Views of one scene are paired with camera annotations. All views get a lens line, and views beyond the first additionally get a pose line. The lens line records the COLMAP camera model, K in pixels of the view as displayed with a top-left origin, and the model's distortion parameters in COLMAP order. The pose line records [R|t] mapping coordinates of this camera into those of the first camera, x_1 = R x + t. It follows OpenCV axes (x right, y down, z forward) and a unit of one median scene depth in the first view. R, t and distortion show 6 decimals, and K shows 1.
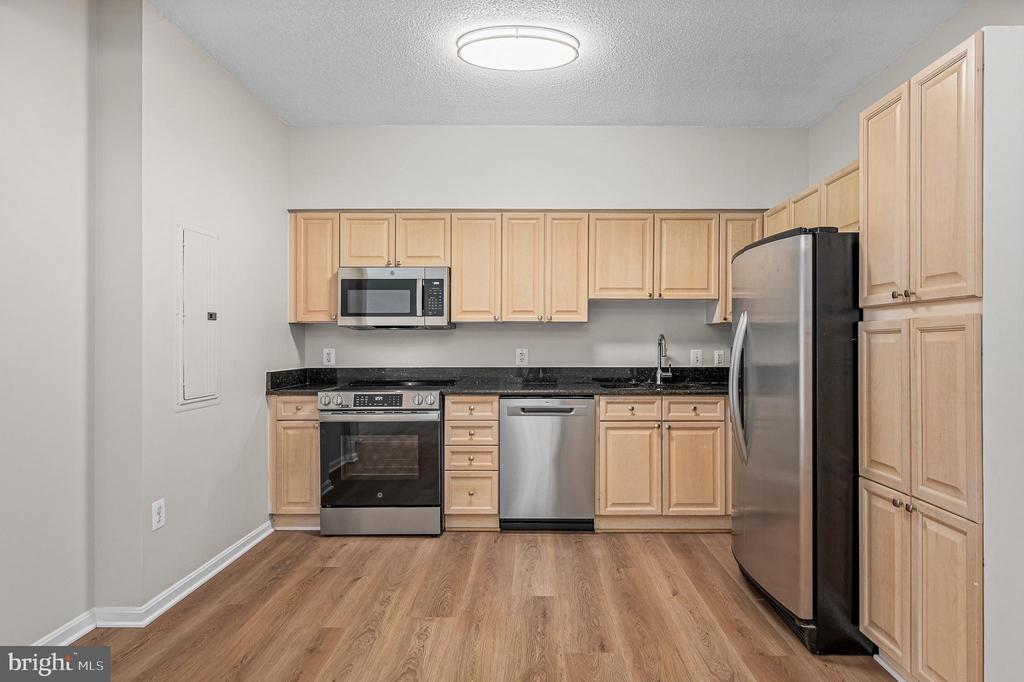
lens RADIAL K [[579.6, 0, 540.4], [0, 579.6, 342.5], [0, 0, 1]] dist [0.000106, -0.001465]
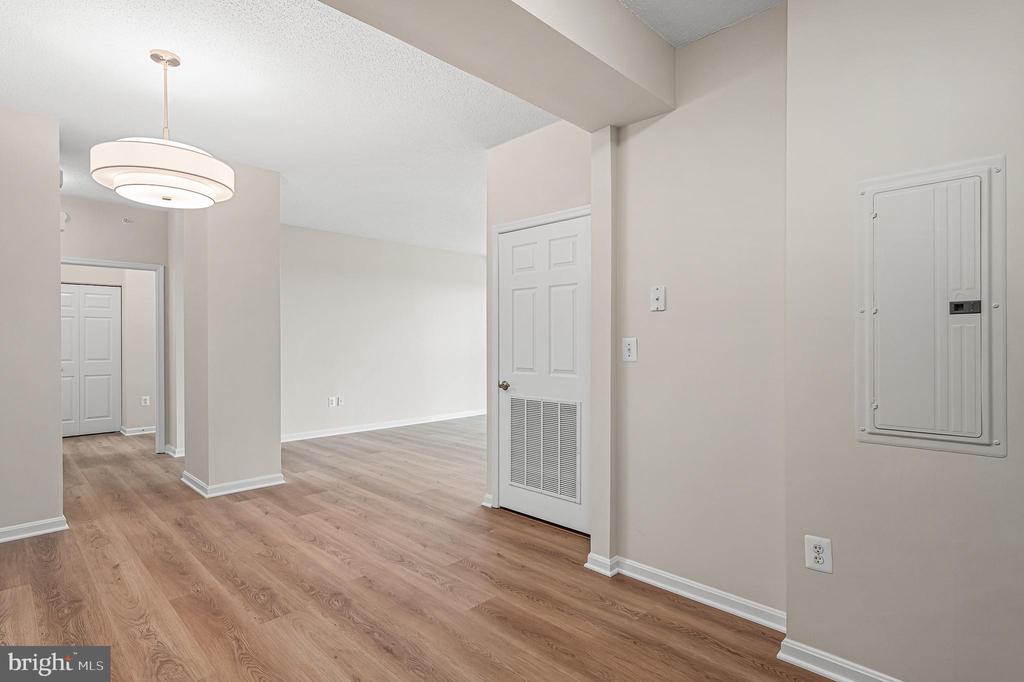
lens RADIAL K [[508.1, 0, 504.2], [0, 508.1, 339.5], [0, 0, 1]] dist [-0.001245, -0.000066]
pose [[-0.711346, -0.000333, -0.702842, 0.136142], [0.002675, 0.999991, -0.003181, -0.009220], [0.702837, -0.004143, -0.711339, 0.921284]]
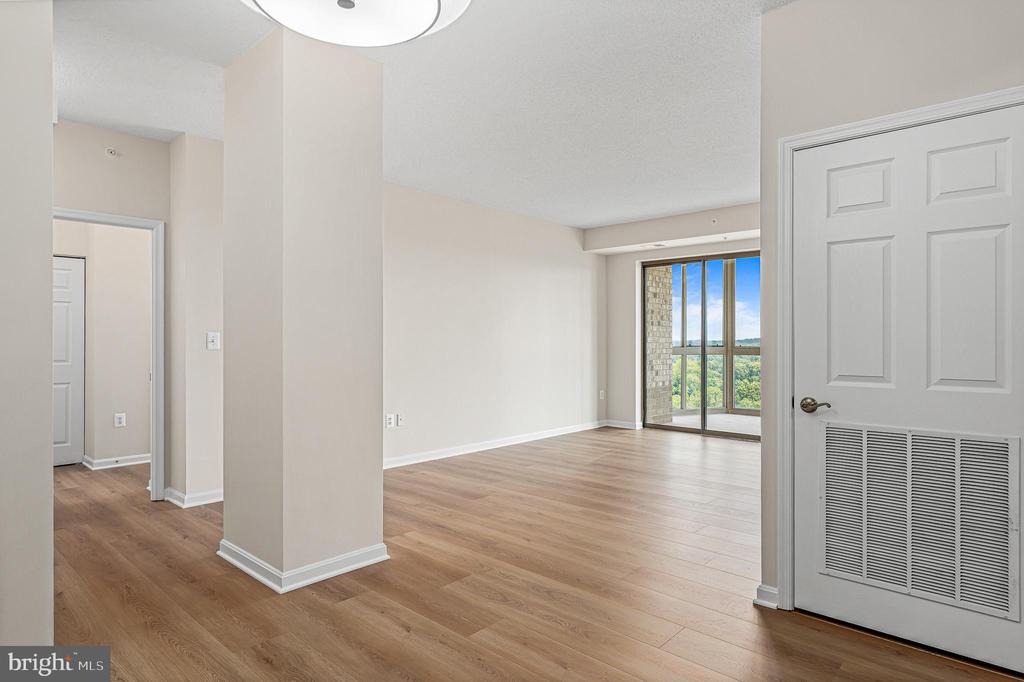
lens RADIAL K [[579.6, 0, 509.1], [0, 579.6, 336.1], [0, 0, 1]] dist [0.000106, -0.001465]
pose [[-0.686271, -0.003670, -0.727336, 0.168042], [0.001705, 0.999976, -0.006653, 0.002787], [0.727344, -0.005806, -0.686249, 0.365819]]
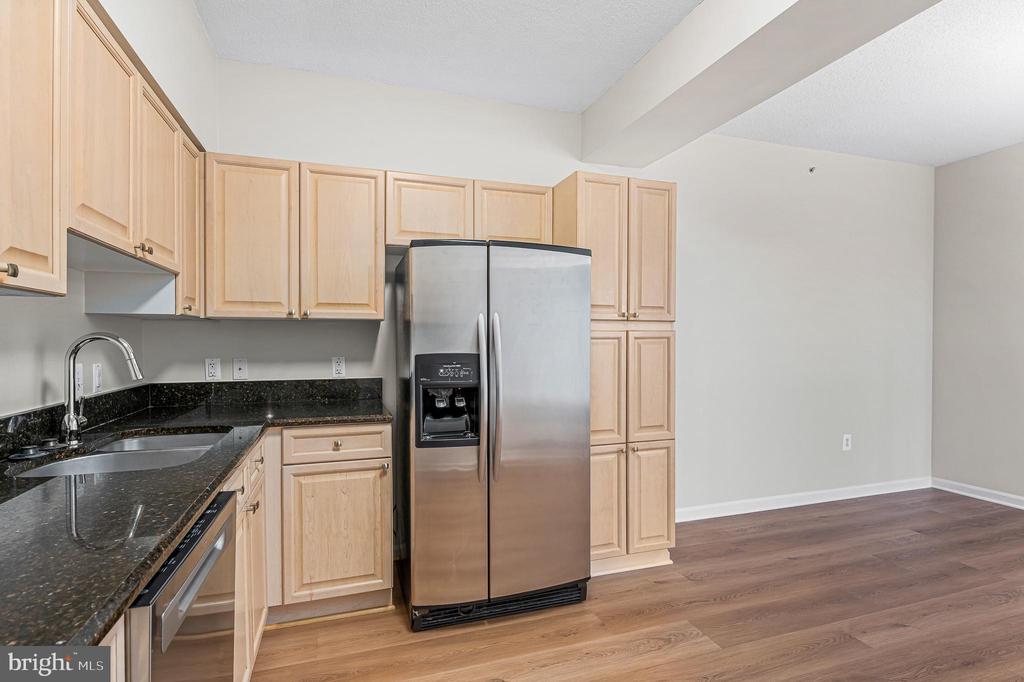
lens RADIAL K [[508.1, 0, 522.1], [0, 508.1, 344.2], [0, 0, 1]] dist [-0.001245, -0.000066]
pose [[-0.317838, -0.007732, 0.948114, -0.334916], [0.001282, 0.999962, 0.008585, -0.009161], [-0.948144, 0.003944, -0.317816, 0.983775]]
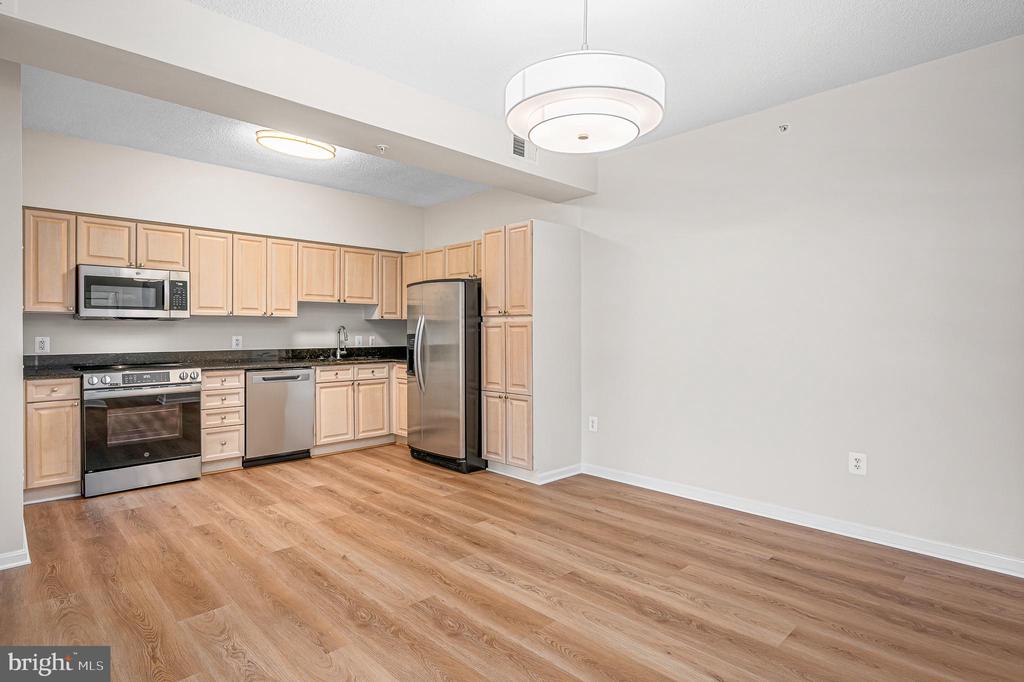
lens RADIAL K [[529.7, 0, 514.5], [0, 529.7, 333.8], [0, 0, 1]] dist [-0.004583, 0.001451]
pose [[0.713997, -0.003295, 0.700141, -0.534674], [0.000114, 0.999989, 0.004591, 0.000201], [-0.700149, -0.003198, 0.713990, -0.375930]]
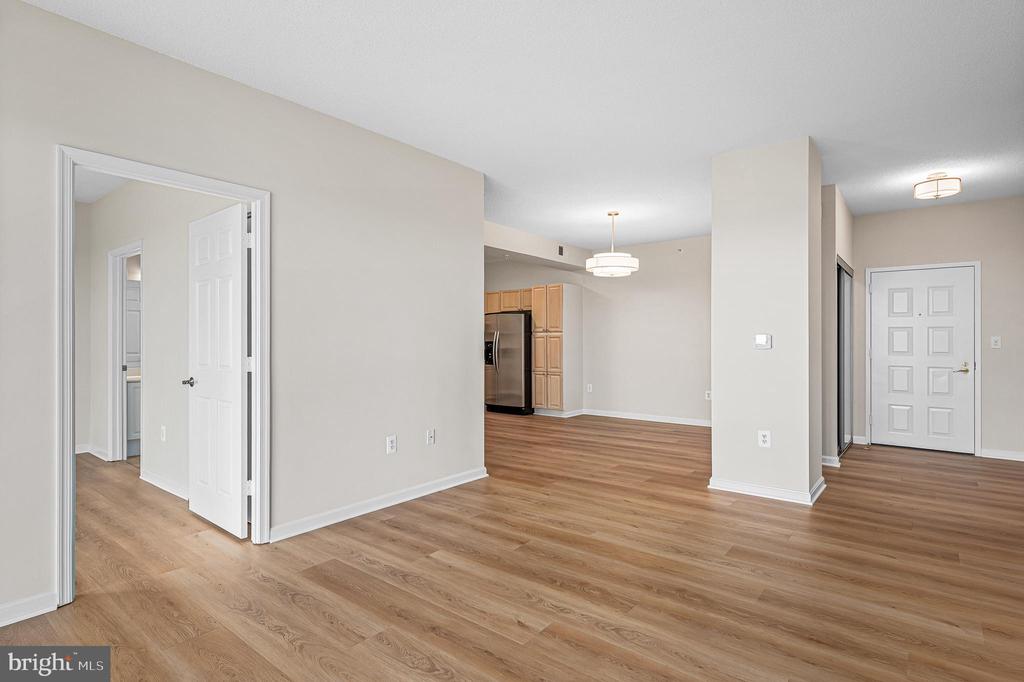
lens RADIAL K [[529.7, 0, 498.3], [0, 529.7, 336.0], [0, 0, 1]] dist [-0.004583, 0.001451]
pose [[0.644492, 0.004857, 0.764596, -1.713175], [0.000180, 0.999979, -0.006504, -0.001796], [-0.764611, 0.004330, 0.644477, -0.875748]]
